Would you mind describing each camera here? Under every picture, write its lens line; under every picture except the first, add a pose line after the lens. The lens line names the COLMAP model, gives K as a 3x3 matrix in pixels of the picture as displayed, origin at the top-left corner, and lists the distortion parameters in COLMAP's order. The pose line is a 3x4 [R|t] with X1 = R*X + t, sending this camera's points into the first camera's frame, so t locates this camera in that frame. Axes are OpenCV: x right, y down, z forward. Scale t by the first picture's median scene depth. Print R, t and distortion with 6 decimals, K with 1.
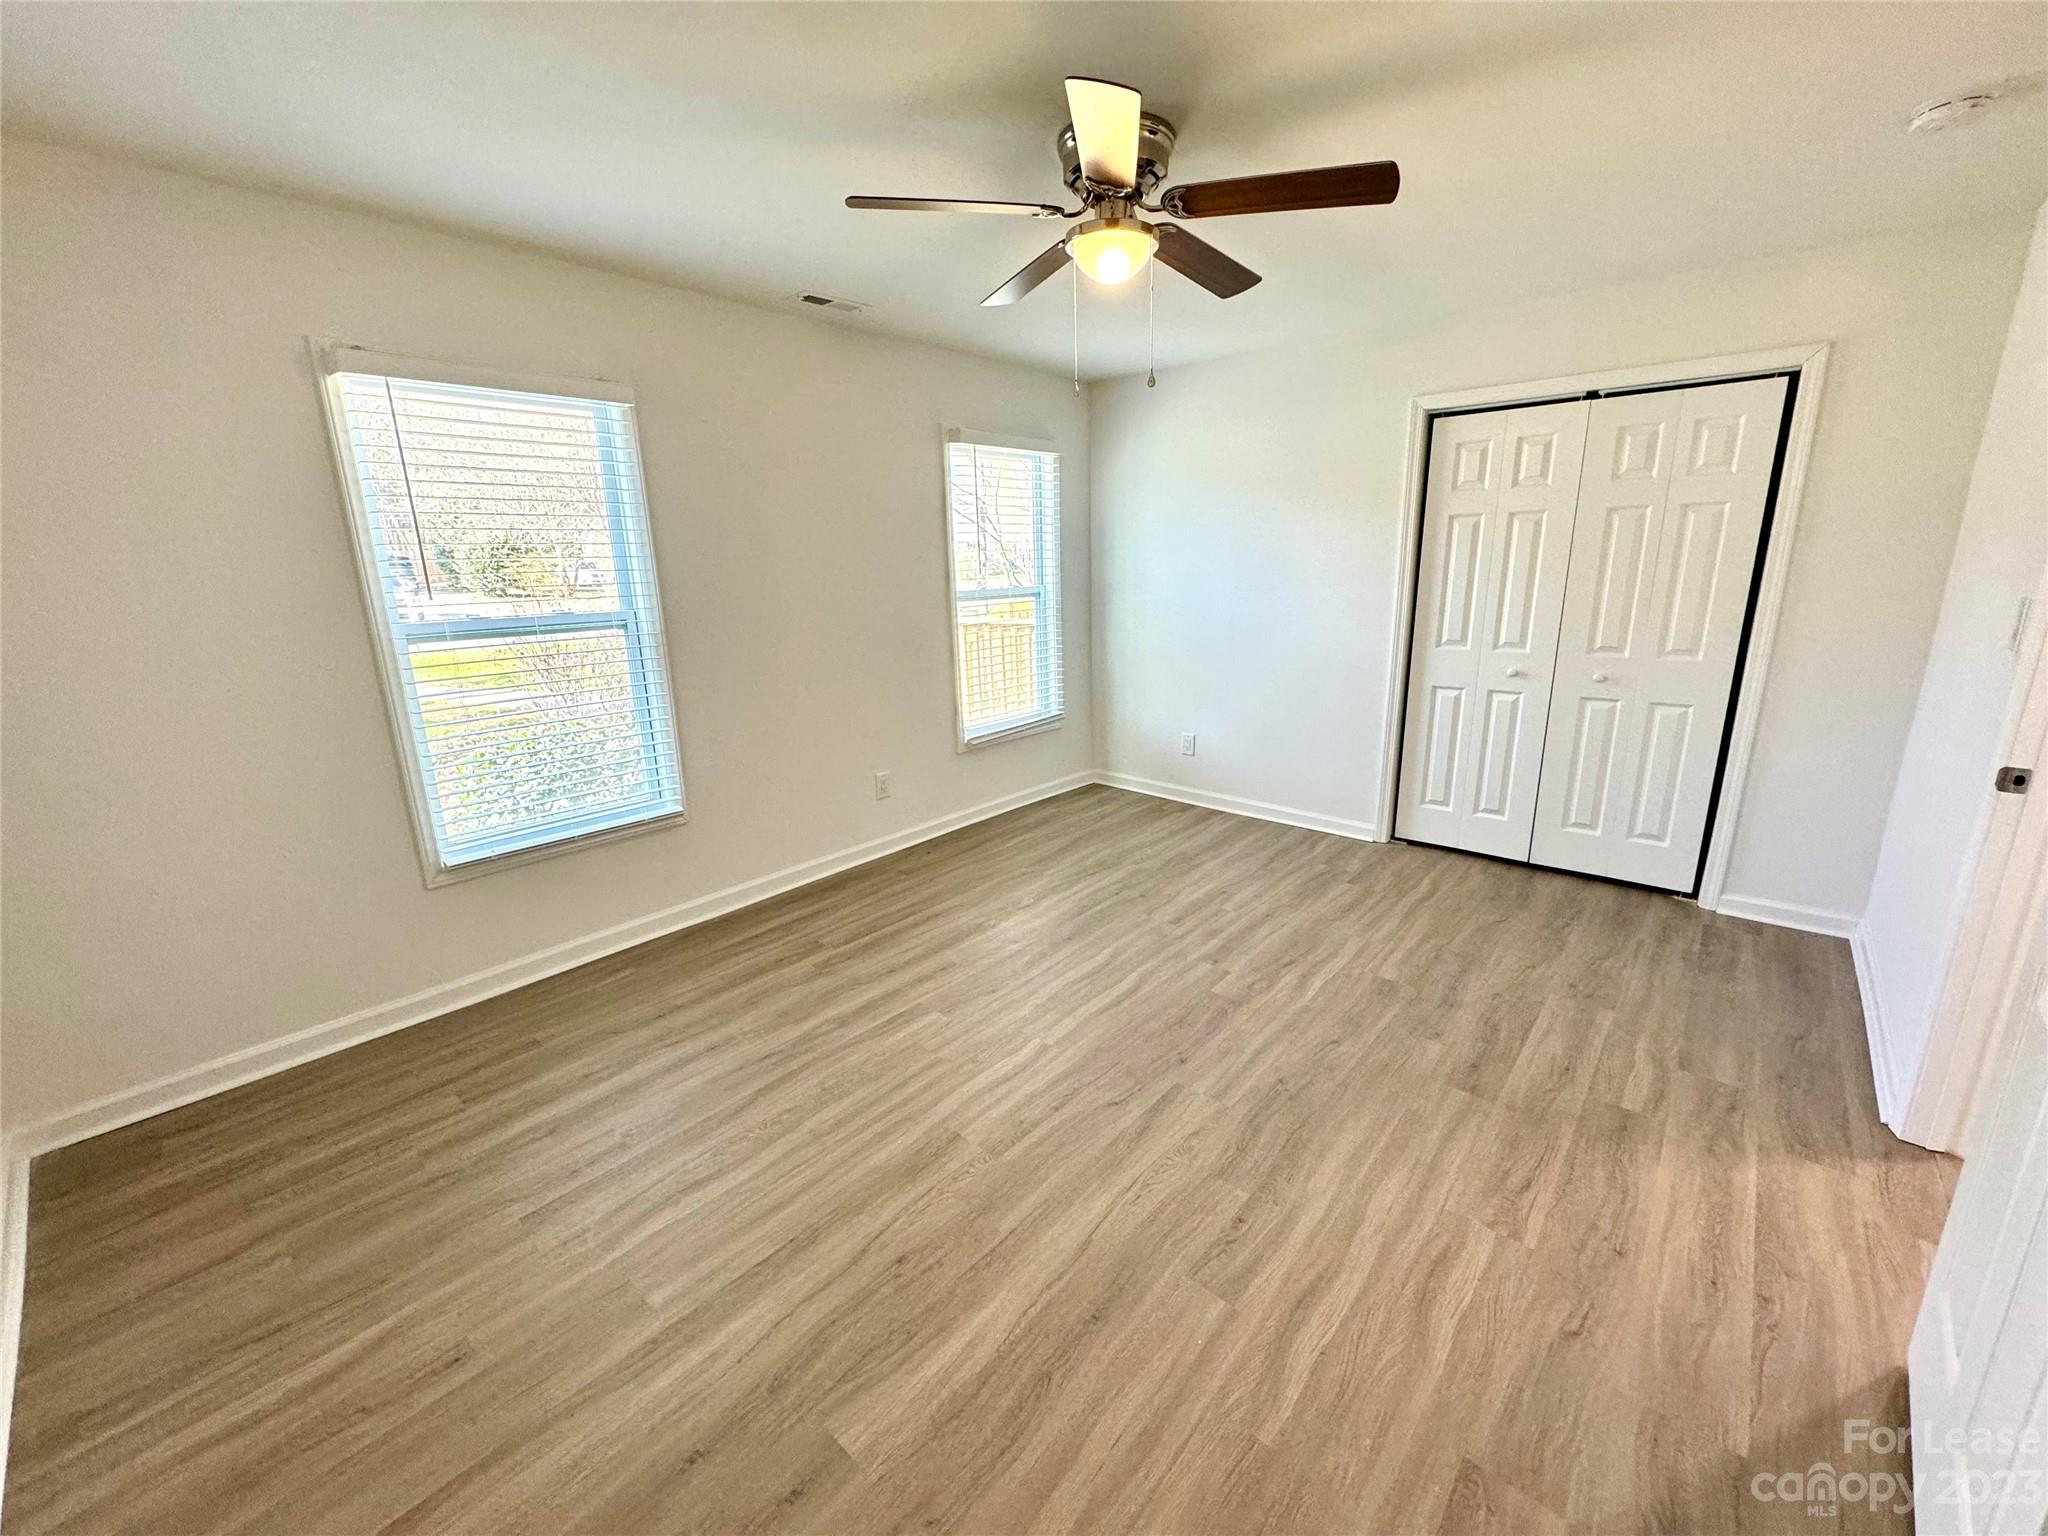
lens RADIAL K [[811.4, 0, 1028.8], [0, 811.4, 762.7], [0, 0, 1]] dist [-0.003886, 0.001231]
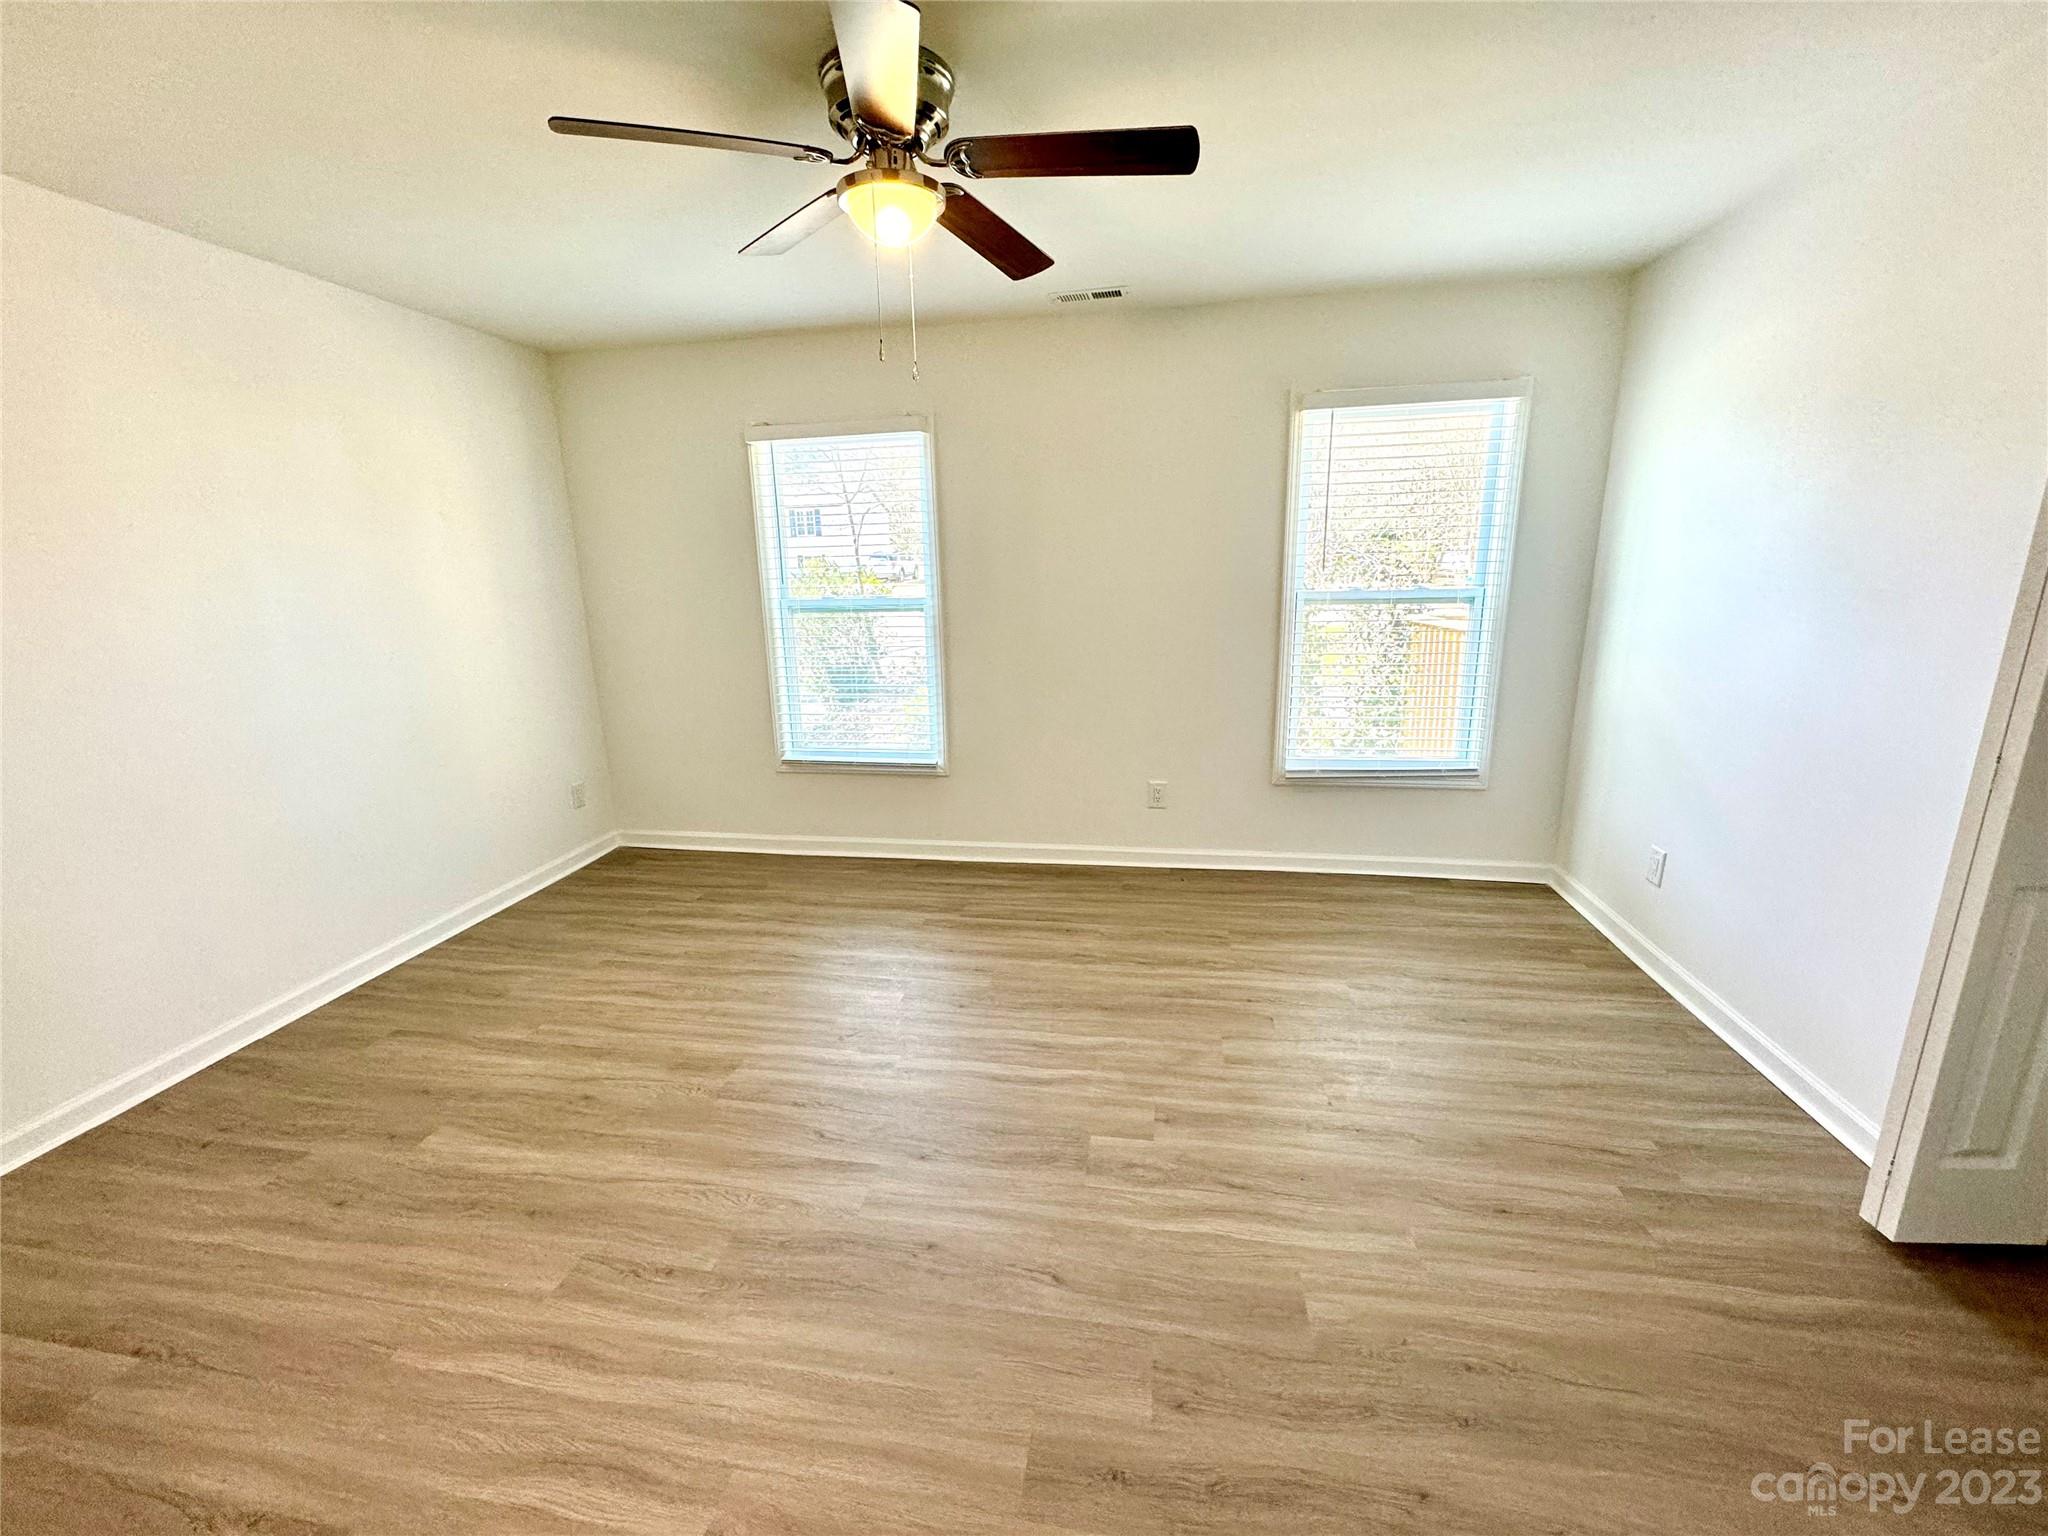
lens RADIAL K [[811.4, 0, 1025.5], [0, 811.4, 768.9], [0, 0, 1]] dist [-0.003886, 0.001231]
pose [[0.527448, 0.217491, -0.821277, 0.739386], [-0.195968, 0.971755, 0.131485, -0.137991], [0.826677, 0.091593, 0.555171, 0.502780]]
